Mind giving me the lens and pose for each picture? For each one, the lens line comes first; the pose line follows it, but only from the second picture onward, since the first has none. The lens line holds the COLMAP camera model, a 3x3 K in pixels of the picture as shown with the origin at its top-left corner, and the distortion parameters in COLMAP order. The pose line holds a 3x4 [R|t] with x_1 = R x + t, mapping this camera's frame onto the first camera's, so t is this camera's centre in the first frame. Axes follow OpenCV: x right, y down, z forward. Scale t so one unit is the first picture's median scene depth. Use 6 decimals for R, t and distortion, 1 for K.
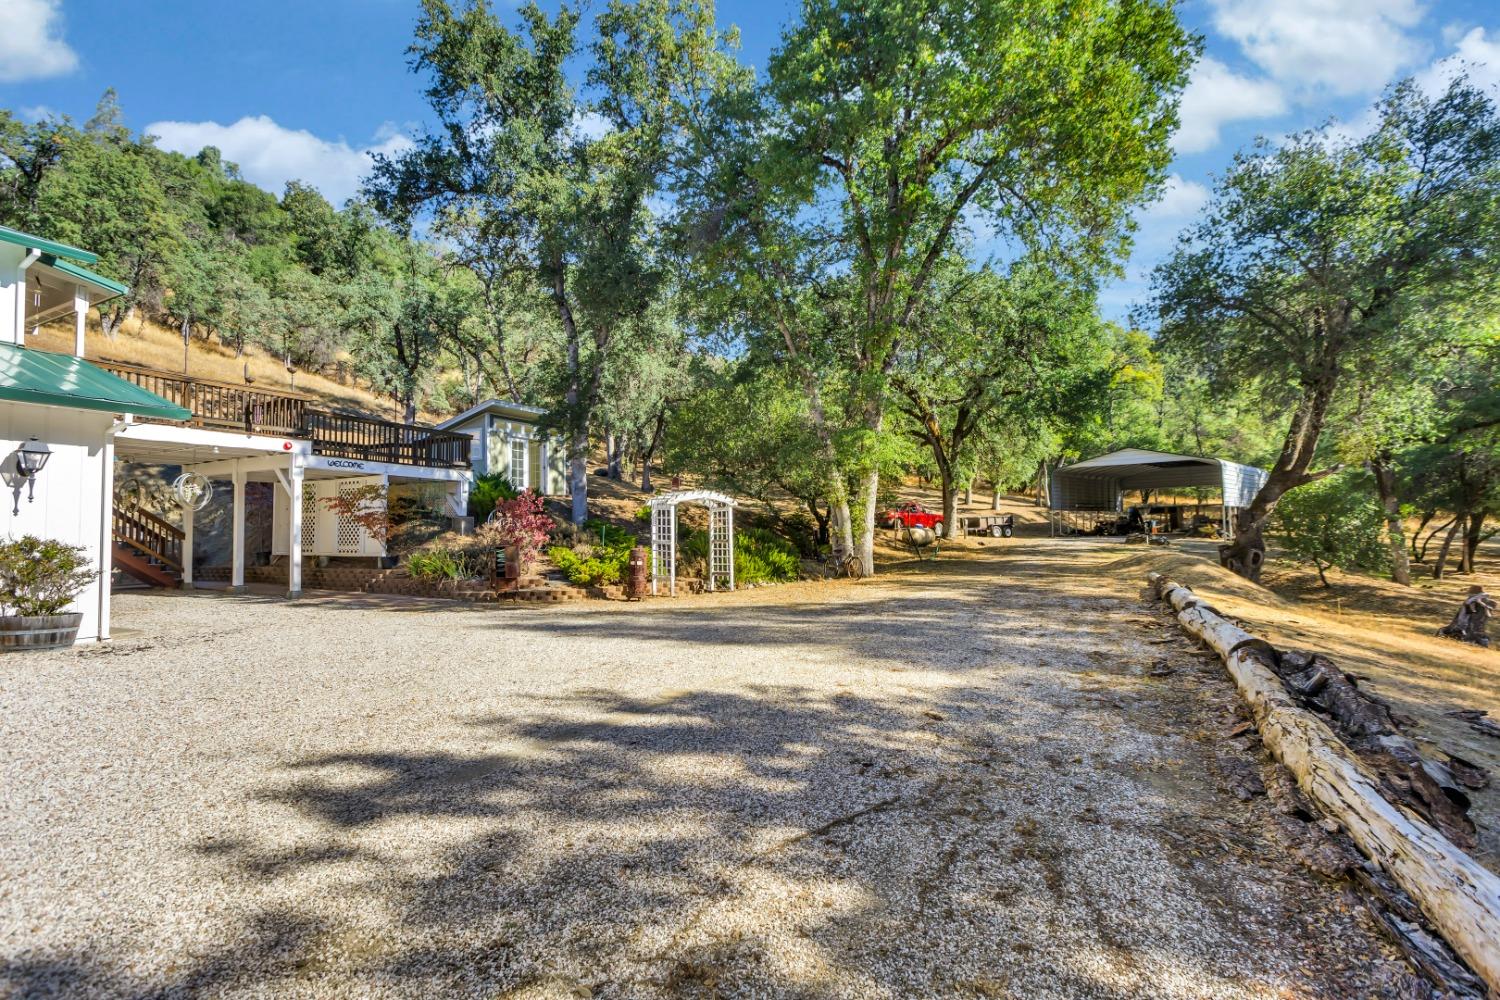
lens RADIAL K [[669.1, 0, 754.4], [0, 669.1, 493.0], [0, 0, 1]] dist [0.004269, -0.002088]
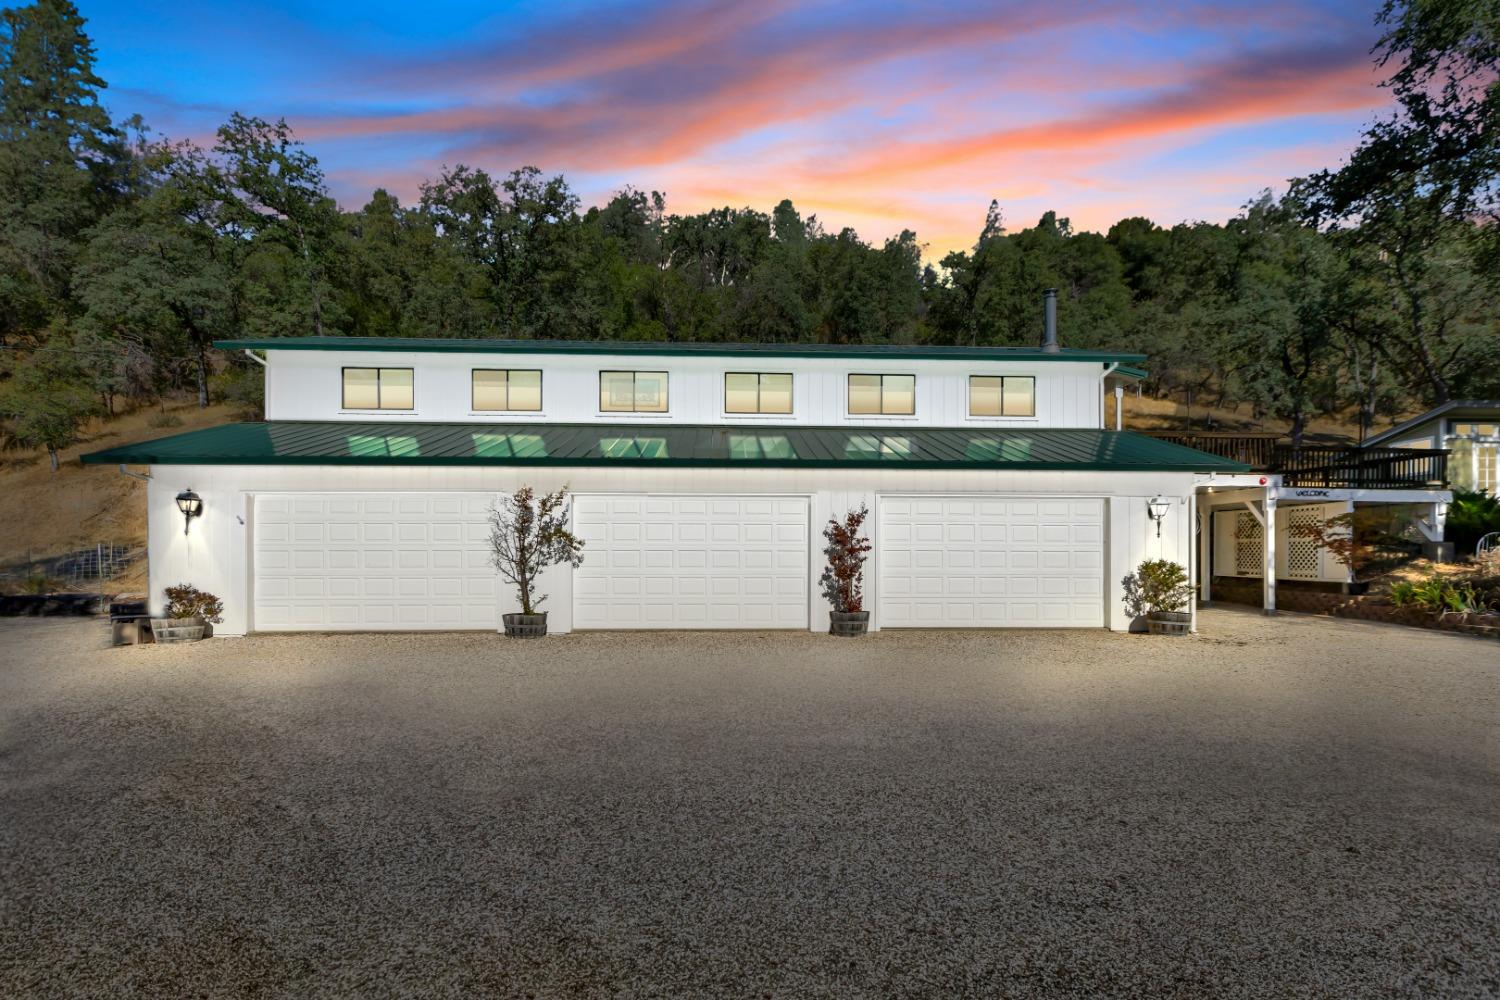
lens RADIAL K [[704.8, 0, 750.3], [0, 704.8, 554.9], [0, 0, 1]] dist [0.002616, -0.000490]
pose [[0.491062, 0.015370, -0.870989, -0.051320], [0.038834, 0.998464, 0.039514, -0.016369], [0.870259, -0.053228, 0.489711, -0.210617]]
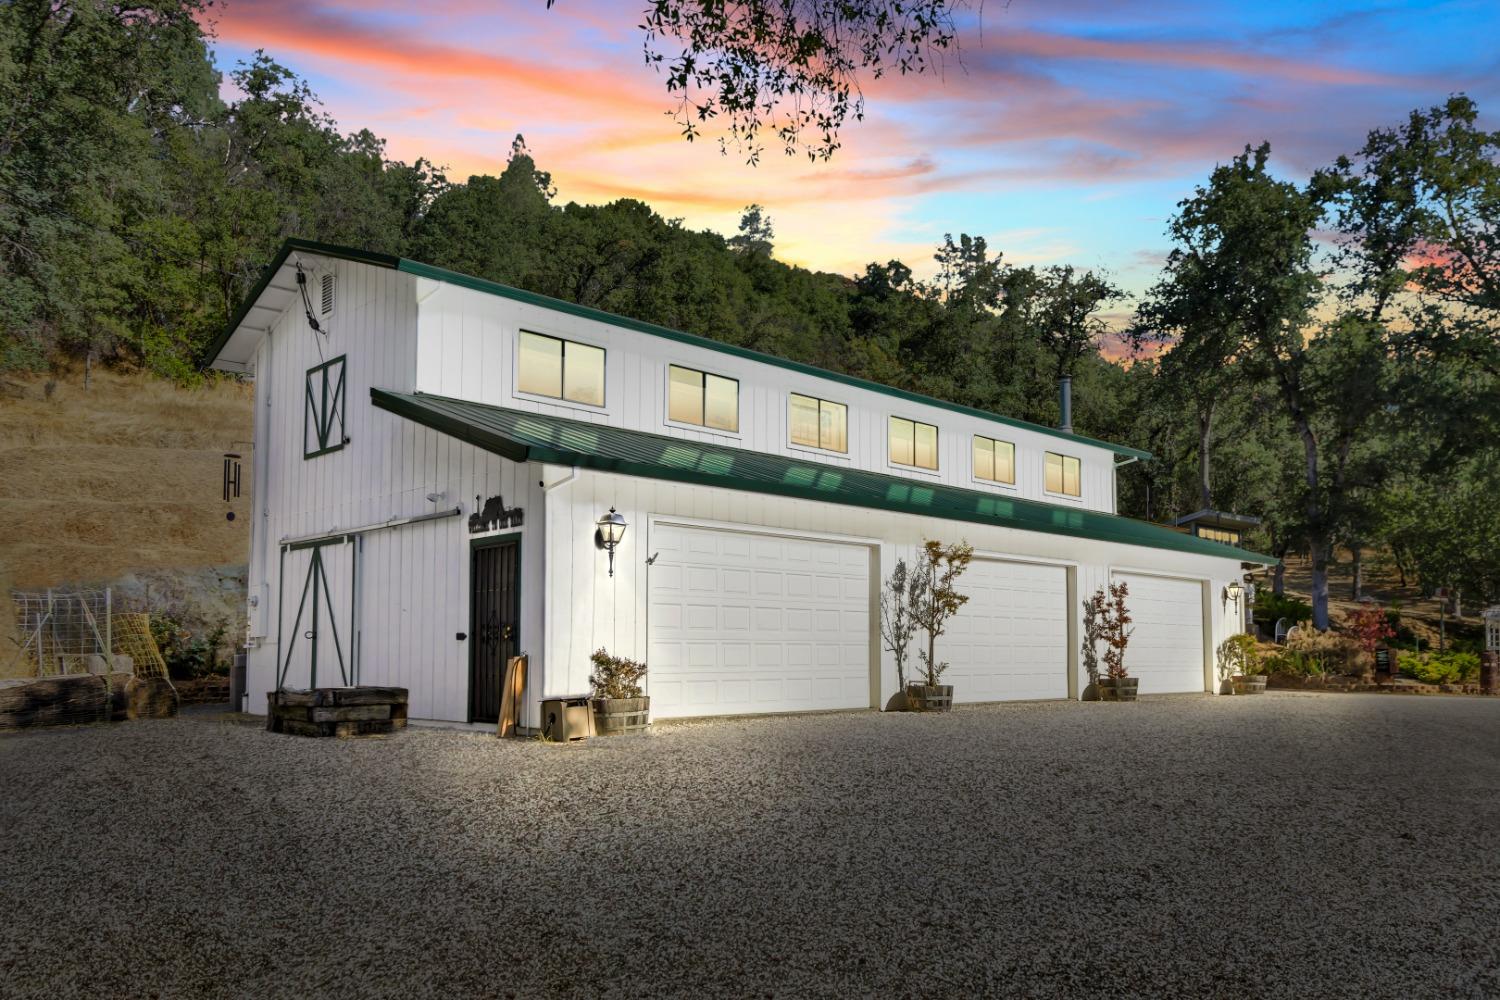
lens RADIAL K [[1139.5, 0, 774.2], [0, 1139.5, 571.1], [0, 0, 1]] dist [0.014465, -0.018197]
pose [[0.947904, -0.004185, -0.318530, -0.461989], [0.000084, 0.999917, -0.012888, -0.022686], [0.318557, 0.012190, 0.947825, -0.846954]]
